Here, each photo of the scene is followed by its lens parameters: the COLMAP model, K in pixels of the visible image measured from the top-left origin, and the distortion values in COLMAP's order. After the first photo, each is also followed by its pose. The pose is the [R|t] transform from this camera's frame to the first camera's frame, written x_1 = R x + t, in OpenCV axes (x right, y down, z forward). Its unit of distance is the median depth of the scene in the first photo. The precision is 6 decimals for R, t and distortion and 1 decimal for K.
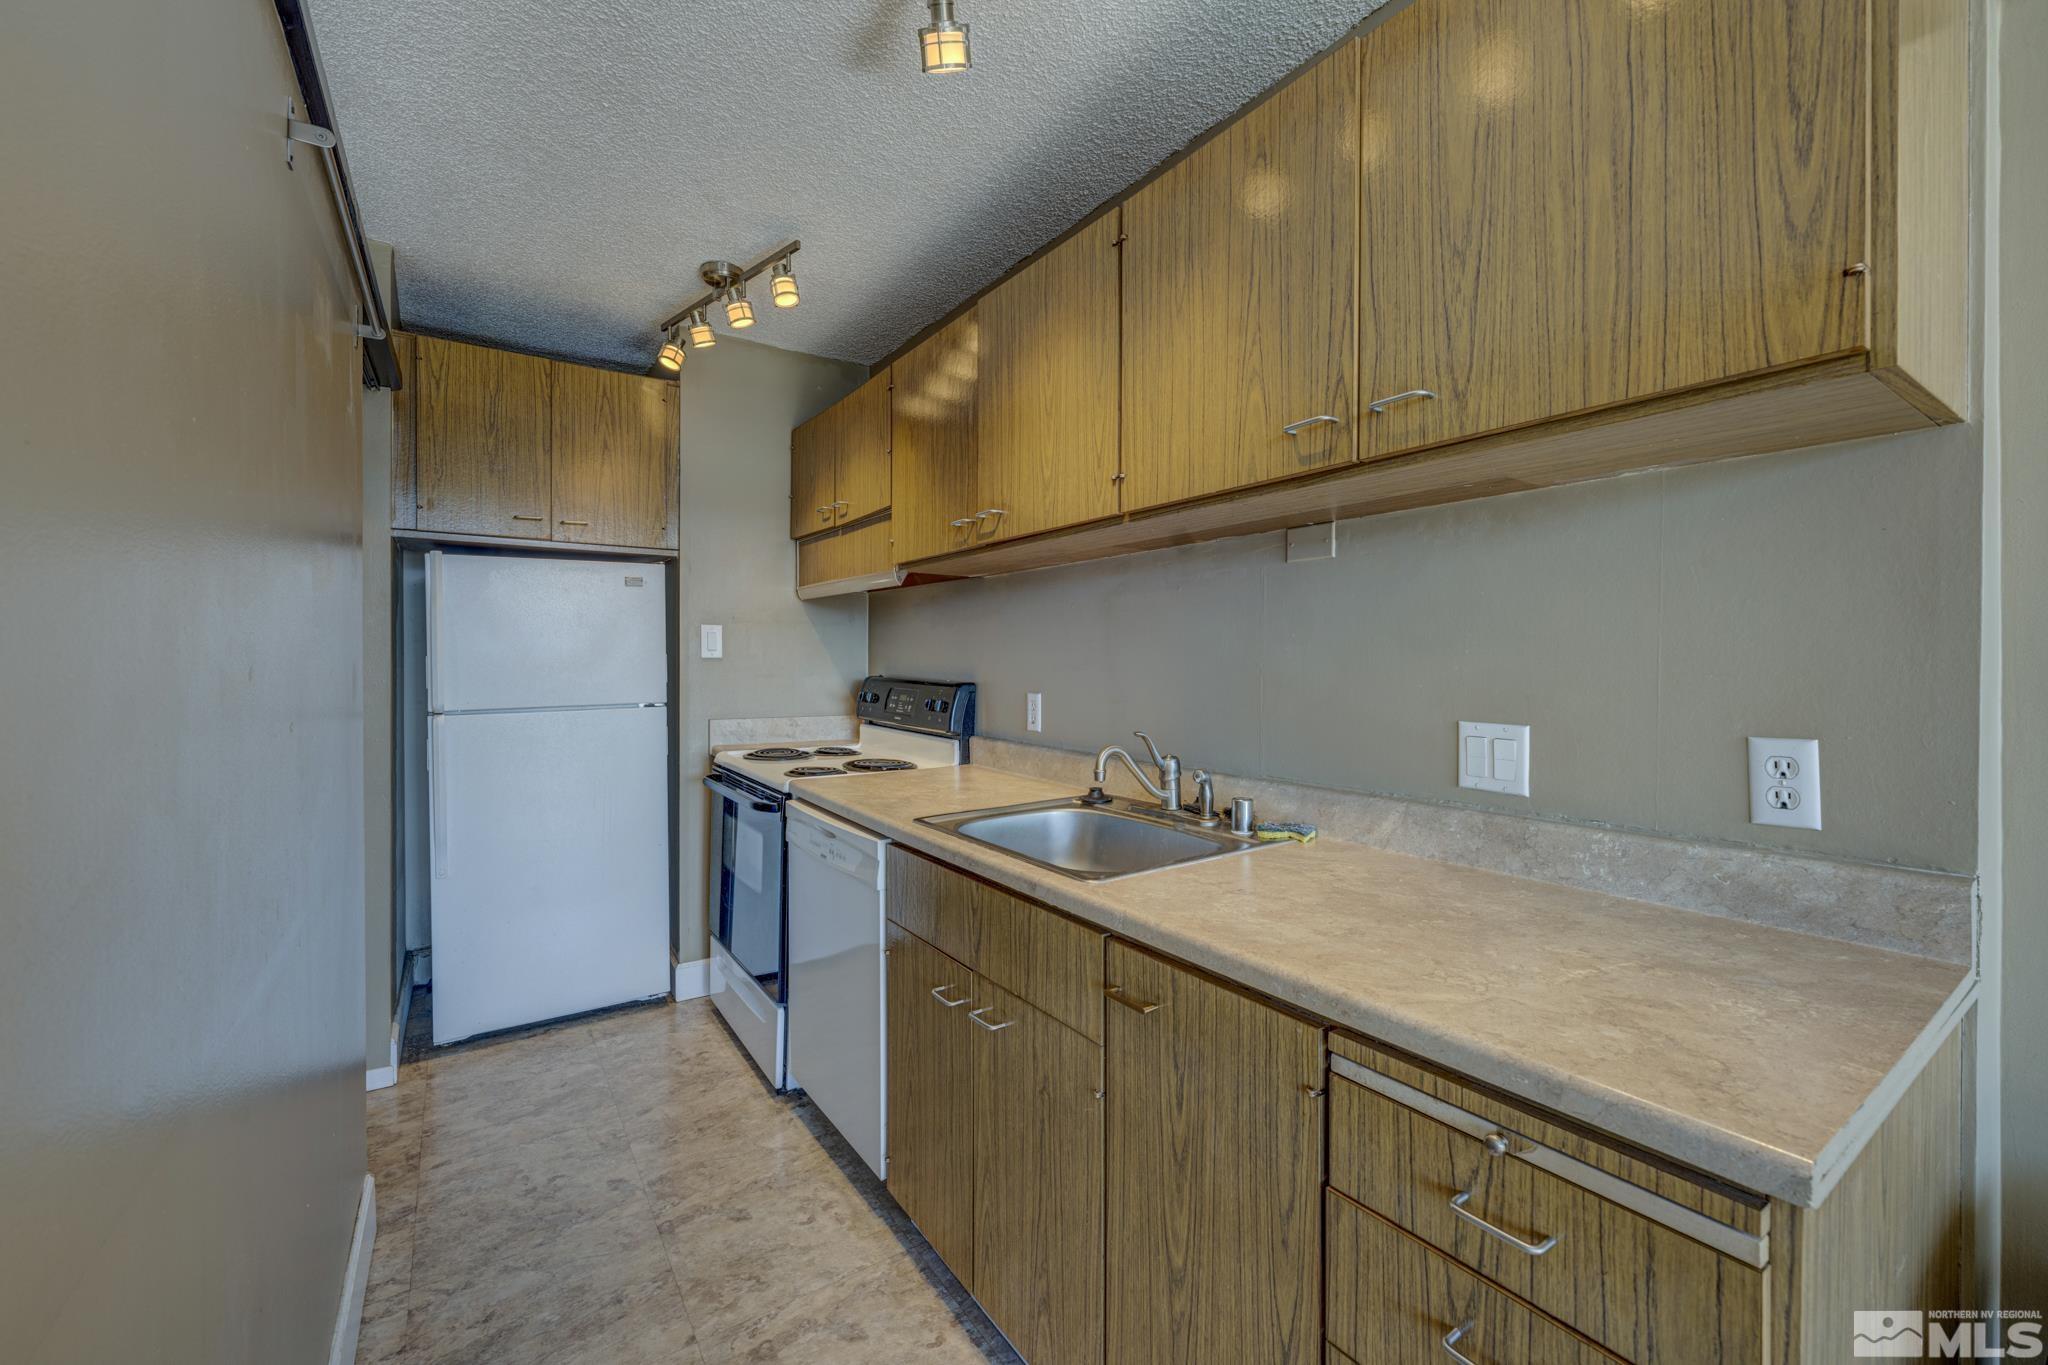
lens RADIAL K [[832.4, 0, 1019.3], [0, 832.4, 663.1], [0, 0, 1]] dist [-0.001449, -0.000078]
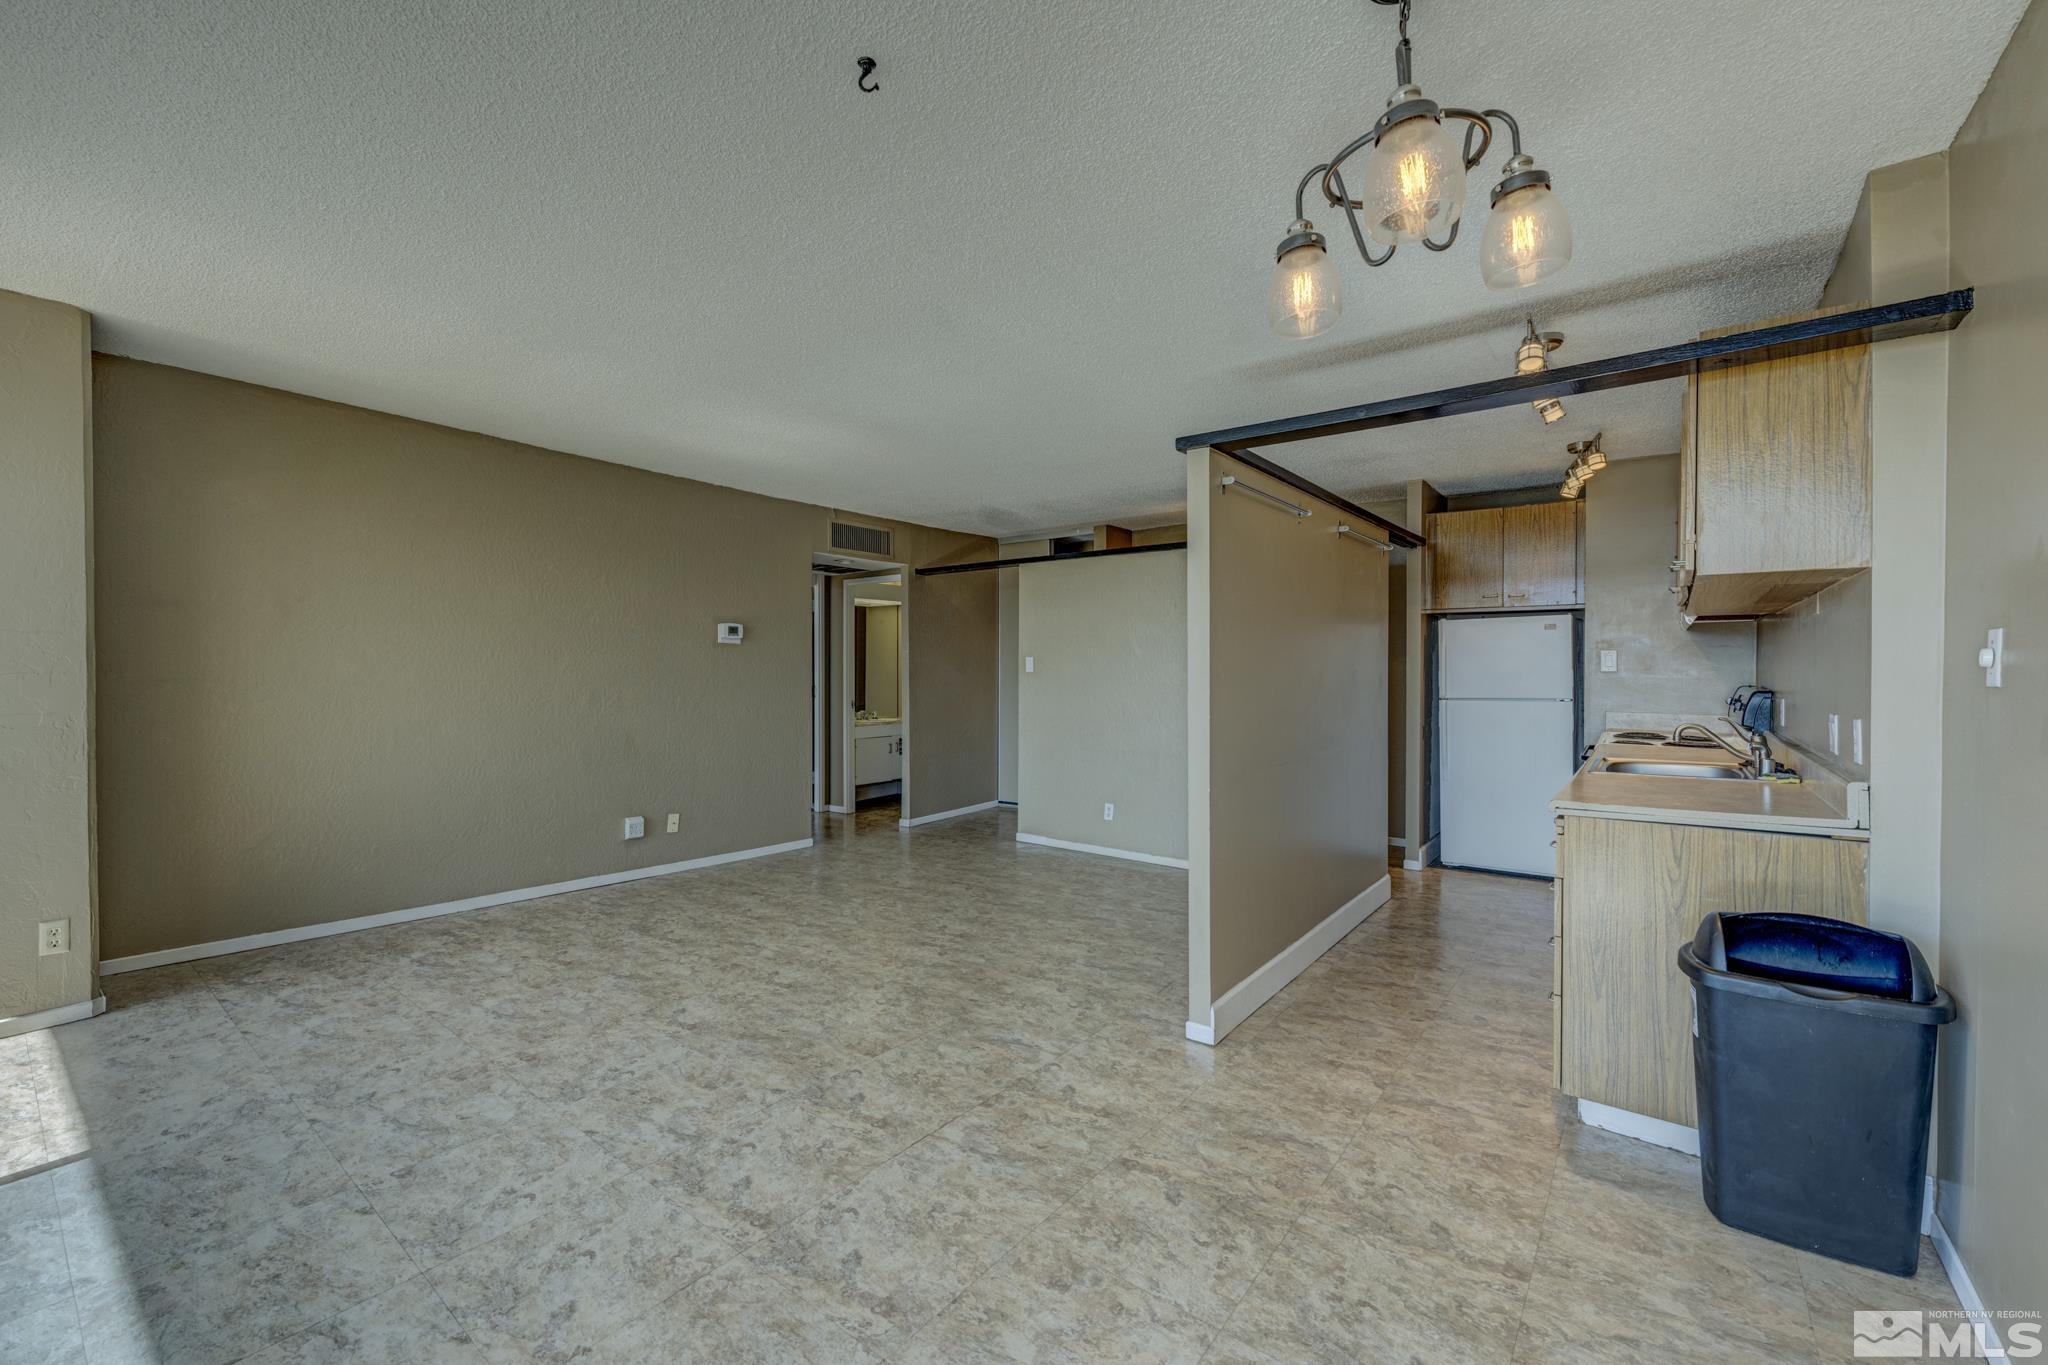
lens RADIAL K [[832.4, 0, 1014.3], [0, 832.4, 677.5], [0, 0, 1]] dist [-0.001449, -0.000078]
pose [[0.308844, 0.016469, -0.950970, 0.792179], [-0.013441, 0.999826, 0.012950, -0.001312], [0.951018, 0.008783, 0.309011, -0.544448]]
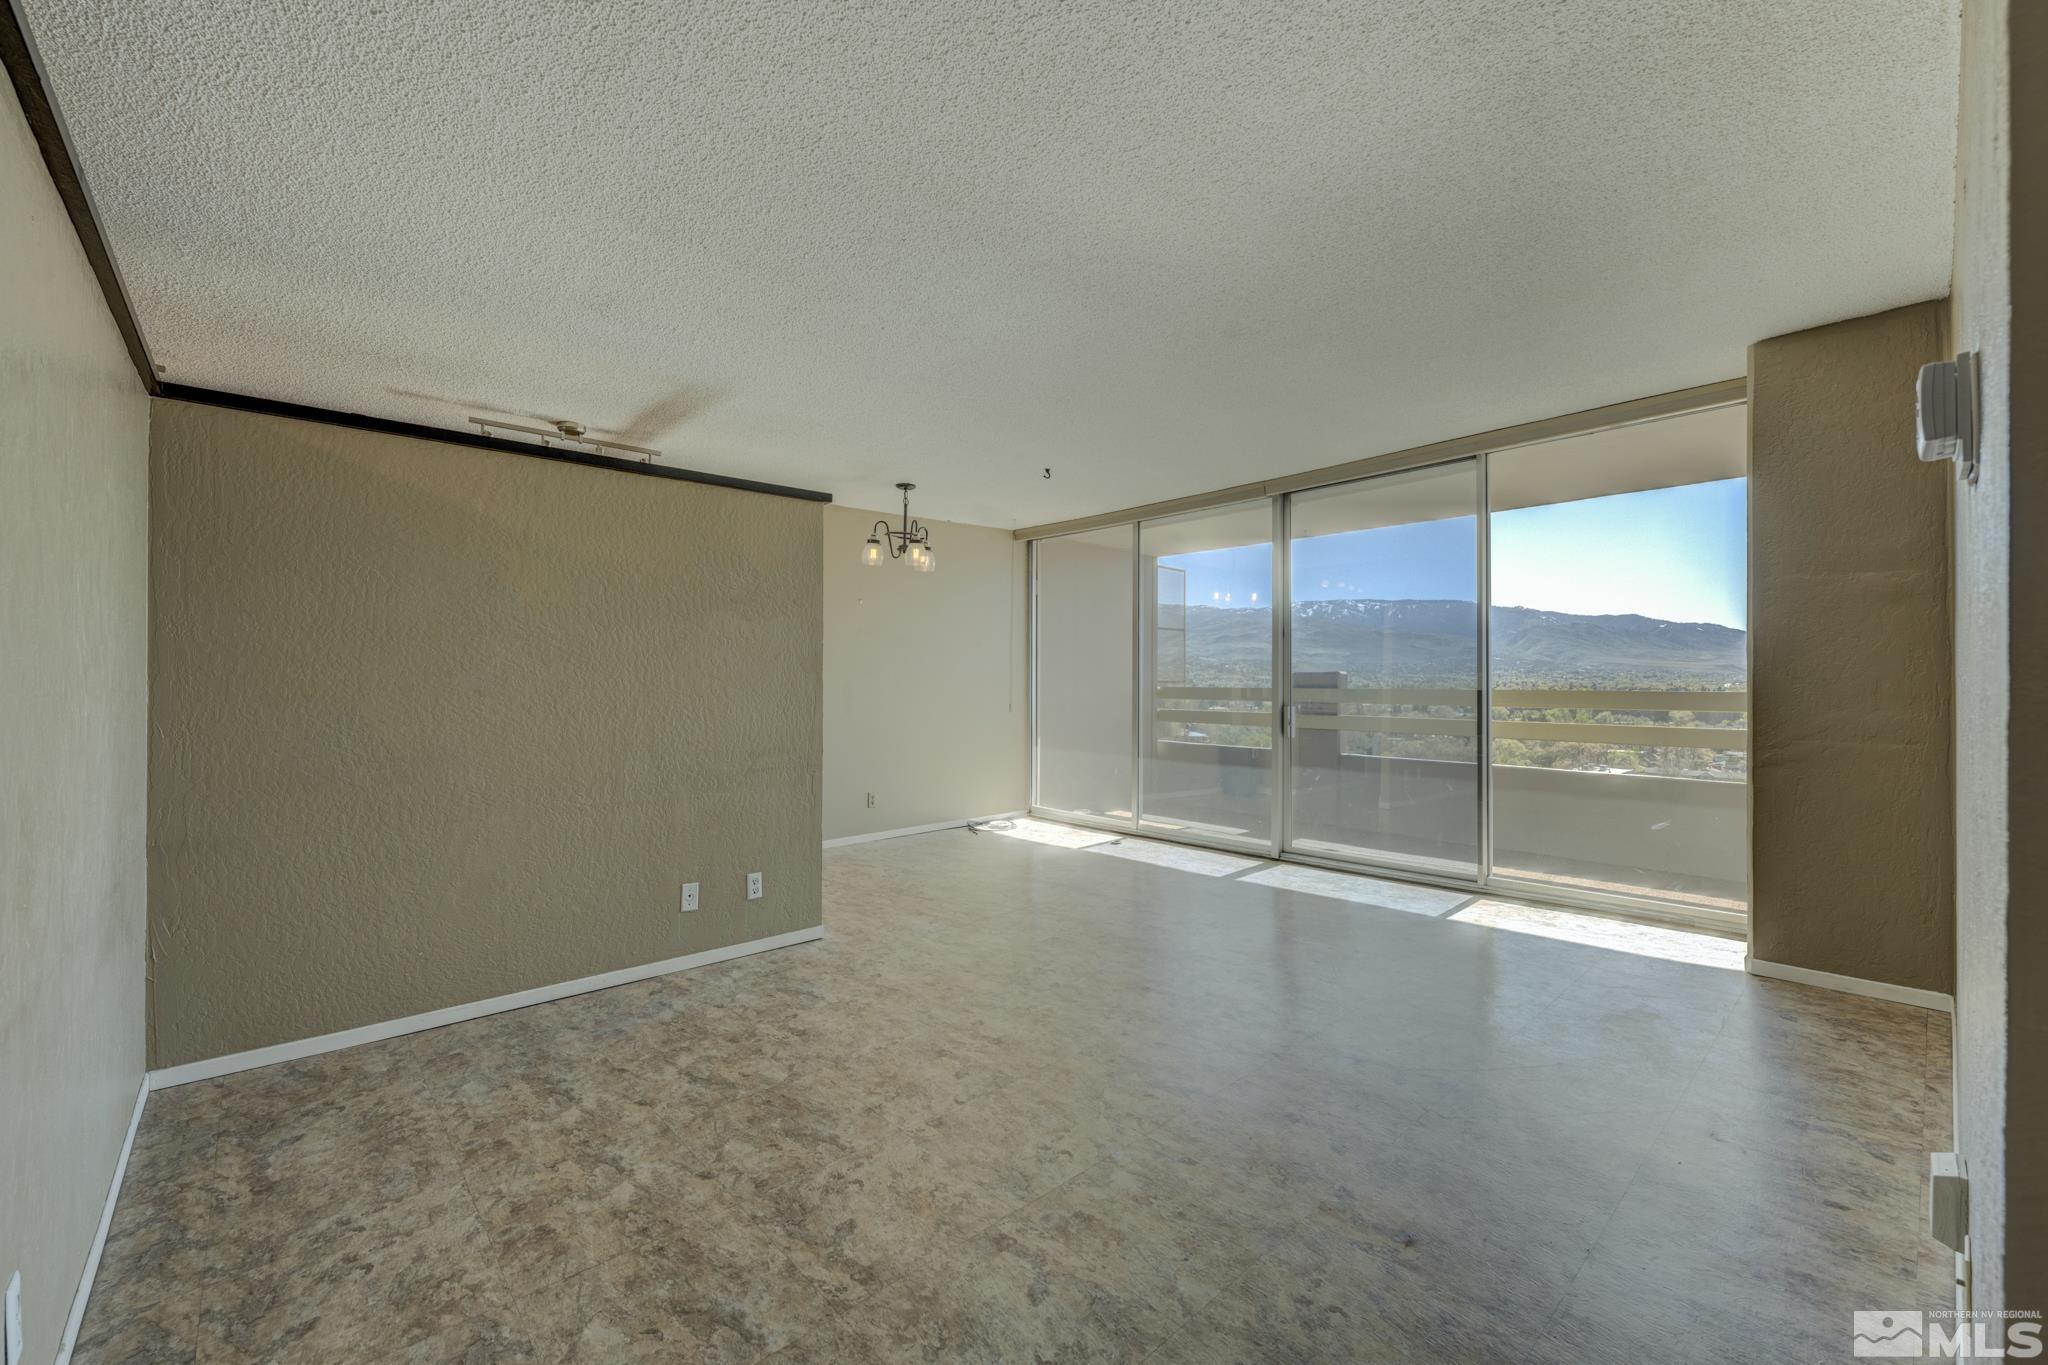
lens RADIAL K [[832.4, 0, 1019.5], [0, 832.4, 677.9], [0, 0, 1]] dist [-0.001449, -0.000078]
pose [[-0.148471, 0.005075, 0.988904, -3.110610], [0.014871, 0.999885, -0.002898, 0.054745], [-0.988805, 0.014276, -0.148530, 0.130338]]
